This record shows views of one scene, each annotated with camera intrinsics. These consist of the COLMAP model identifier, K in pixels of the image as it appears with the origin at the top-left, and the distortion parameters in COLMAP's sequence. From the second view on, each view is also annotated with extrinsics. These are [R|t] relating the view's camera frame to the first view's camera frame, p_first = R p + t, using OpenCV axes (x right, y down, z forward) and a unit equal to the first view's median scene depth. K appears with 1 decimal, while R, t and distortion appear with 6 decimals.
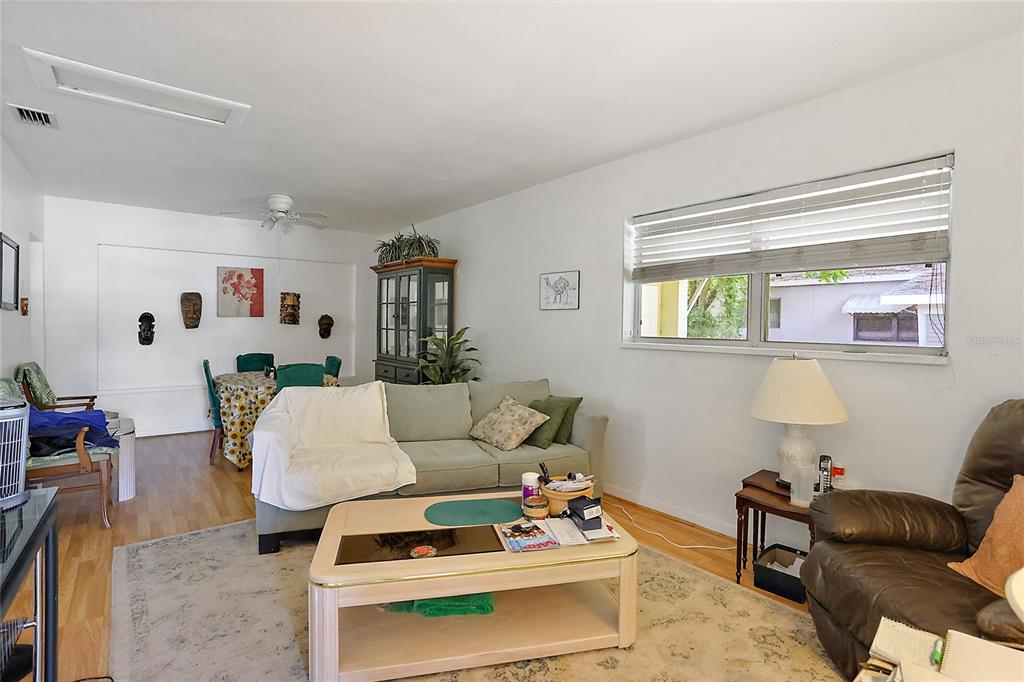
lens RADIAL K [[496.2, 0, 506.9], [0, 496.2, 321.6], [0, 0, 1]] dist [0.001633, 0.000770]
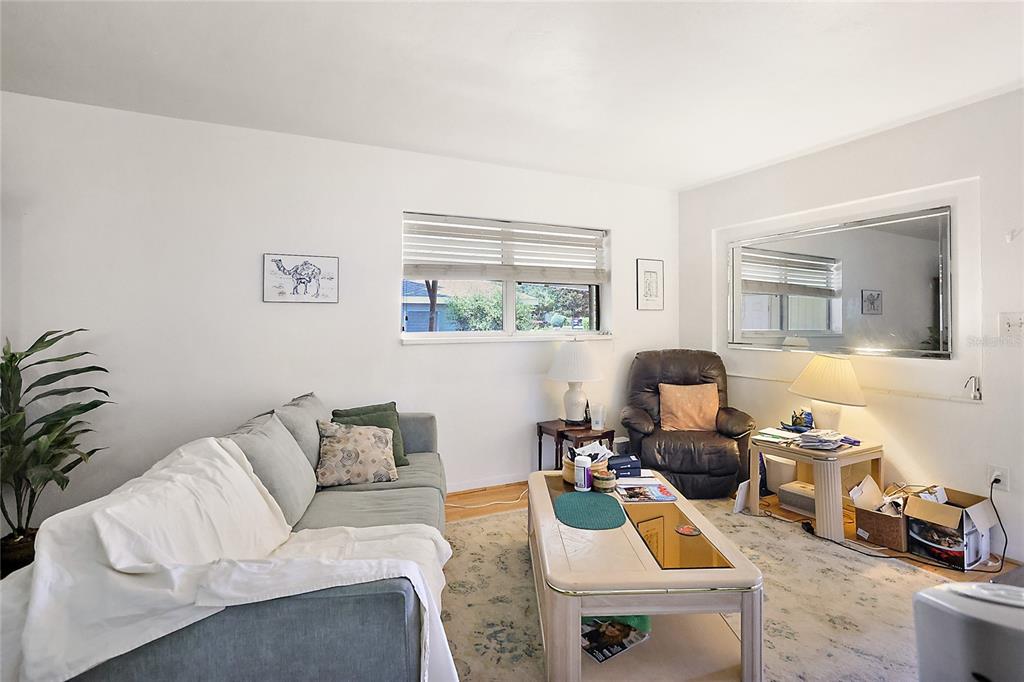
lens RADIAL K [[496.2, 0, 506.9], [0, 496.2, 321.6], [0, 0, 1]] dist [0.001633, 0.000770]
pose [[0.219519, -0.001090, 0.975608, -0.574170], [0.011280, 0.999935, -0.001421, 0.009331], [-0.975543, 0.011316, 0.219517, 0.510543]]
